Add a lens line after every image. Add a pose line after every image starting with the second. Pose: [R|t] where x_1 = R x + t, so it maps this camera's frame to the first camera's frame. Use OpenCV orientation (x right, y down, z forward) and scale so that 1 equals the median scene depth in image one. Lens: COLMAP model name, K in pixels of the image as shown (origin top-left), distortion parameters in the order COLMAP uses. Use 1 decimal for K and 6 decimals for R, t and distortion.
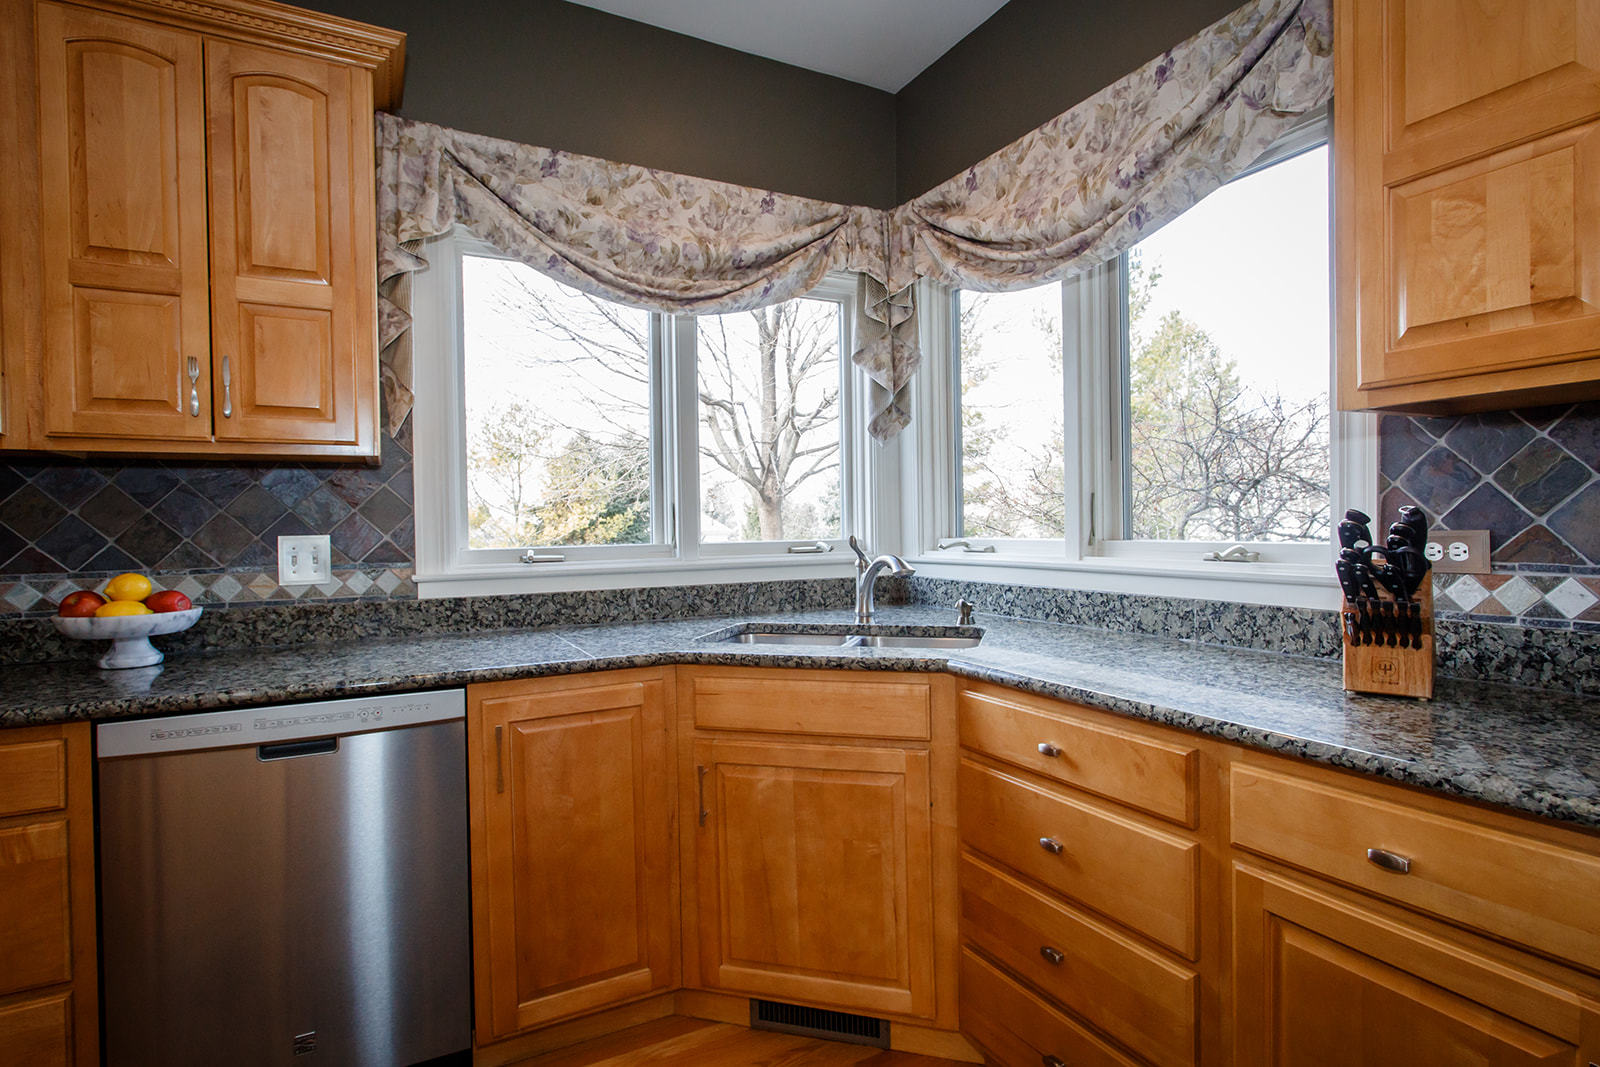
lens RADIAL K [[815.5, 0, 802.4], [0, 815.5, 535.8], [0, 0, 1]] dist [-0.006217, 0.003077]
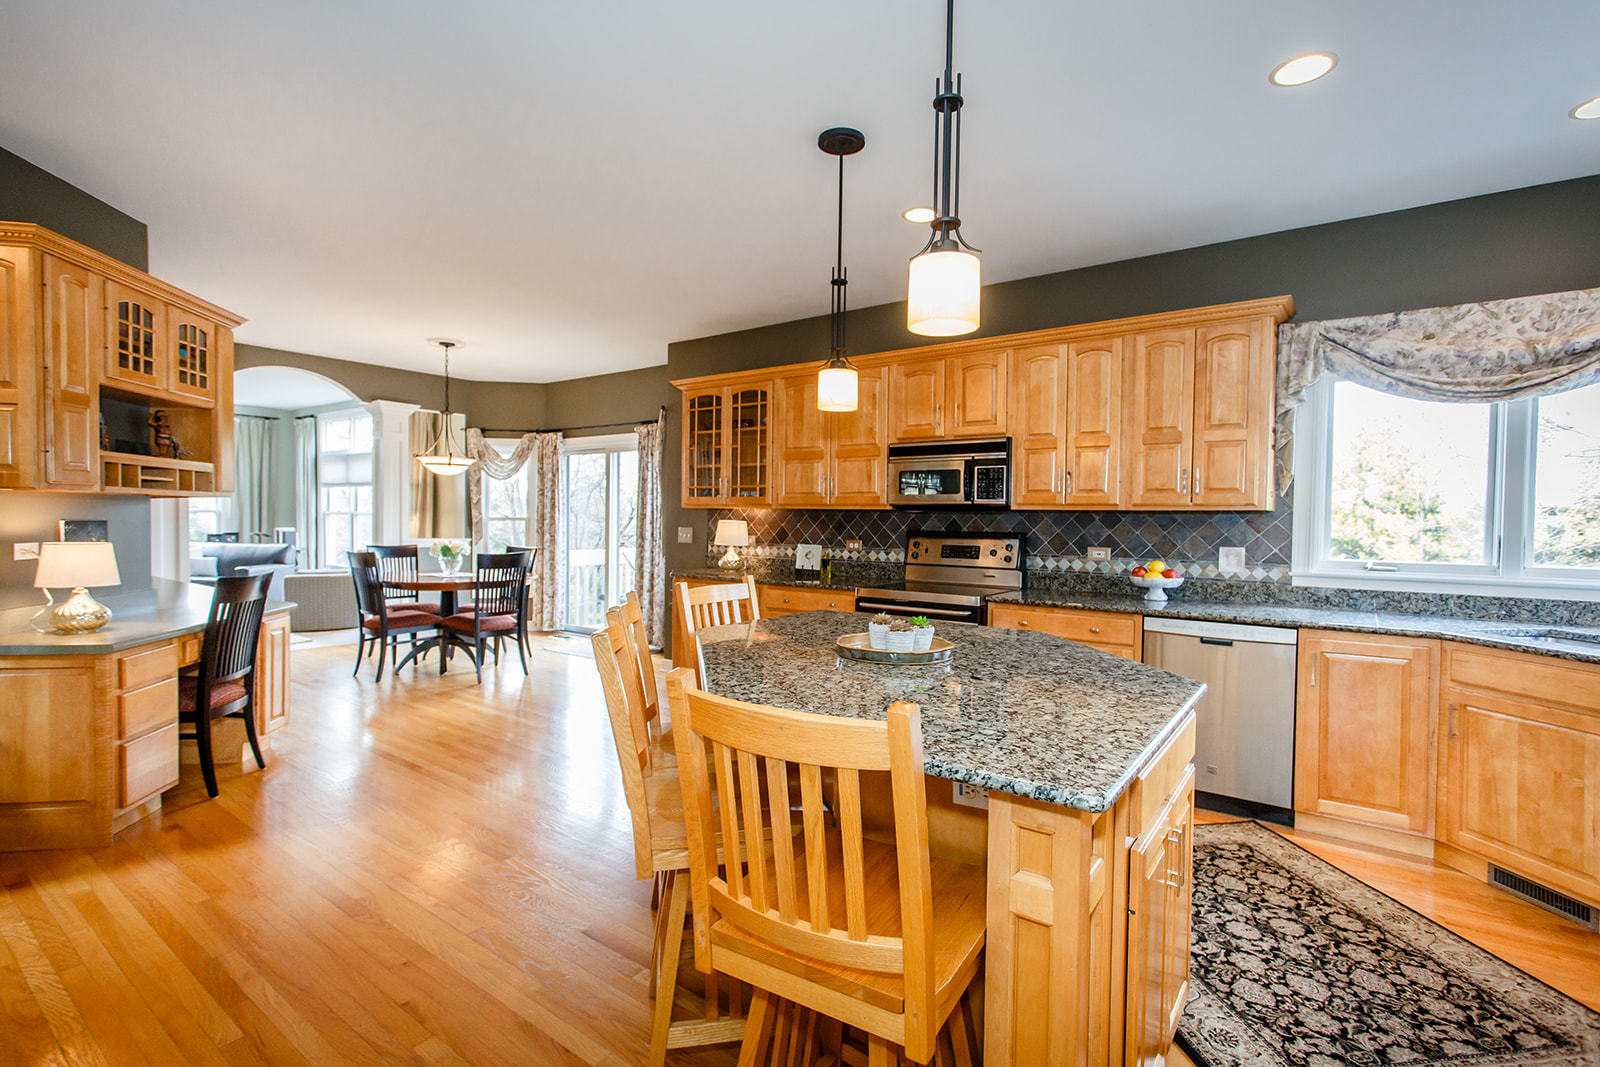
lens RADIAL K [[753.6, 0, 802.9], [0, 753.6, 535.4], [0, 0, 1]] dist [0.000735, 0.000375]
pose [[0.430593, 0.042043, -0.901566, 0.594057], [-0.032886, 0.998982, 0.030879, -0.051491], [0.901947, 0.016352, 0.431538, -0.740430]]
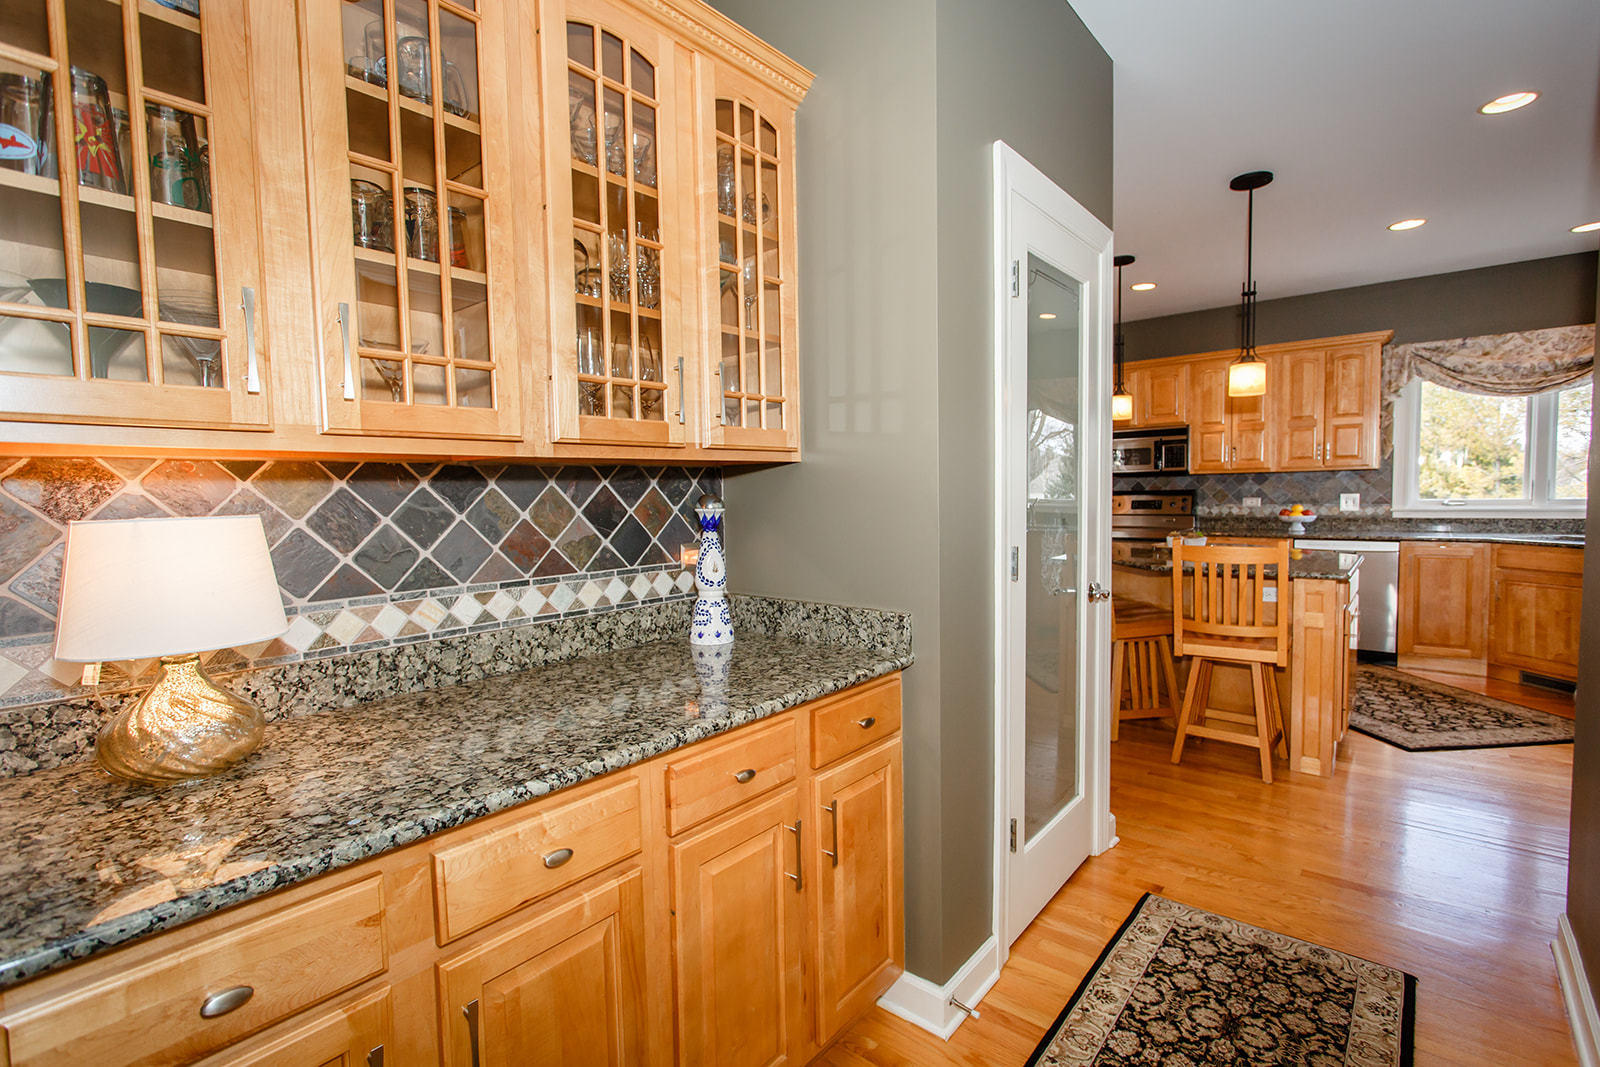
lens RADIAL K [[753.6, 0, 803.4], [0, 753.6, 536.2], [0, 0, 1]] dist [0.000735, 0.000375]
pose [[0.377859, 0.064066, -0.923644, 1.195222], [0.000490, 0.997589, 0.069395, -0.038652], [0.925863, -0.026675, 0.376917, -1.904436]]
